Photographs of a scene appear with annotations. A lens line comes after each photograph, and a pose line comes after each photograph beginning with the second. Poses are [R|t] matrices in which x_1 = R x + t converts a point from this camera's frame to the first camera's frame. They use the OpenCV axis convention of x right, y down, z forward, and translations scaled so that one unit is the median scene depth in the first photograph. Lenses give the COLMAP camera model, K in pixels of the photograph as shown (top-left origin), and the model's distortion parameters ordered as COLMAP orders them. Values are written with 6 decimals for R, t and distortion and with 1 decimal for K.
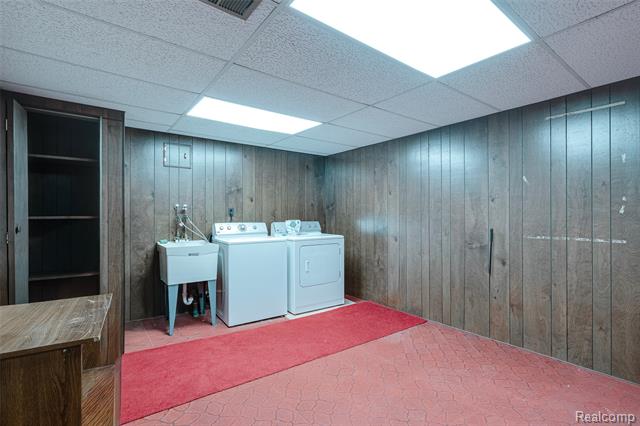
lens RADIAL K [[291.4, 0, 317.1], [0, 291.4, 214.0], [0, 0, 1]] dist [-0.000289, 0.000631]
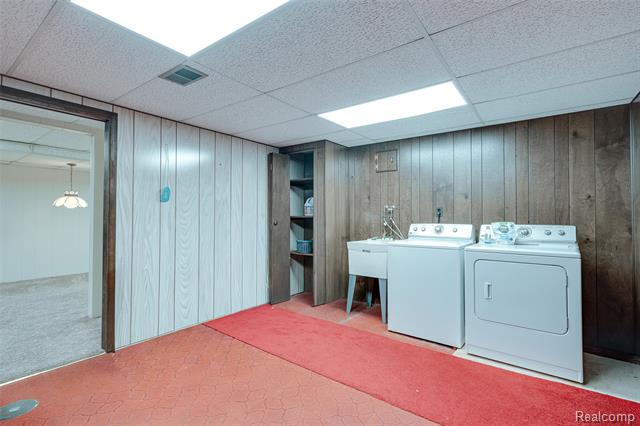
lens RADIAL K [[291.4, 0, 317.1], [0, 291.4, 214.0], [0, 0, 1]] dist [-0.000289, 0.000631]
pose [[0.312268, -0.005177, -0.949980, 0.480601], [0.003721, 0.999984, -0.004226, 0.002510], [0.949987, -0.002215, 0.312282, 0.410799]]
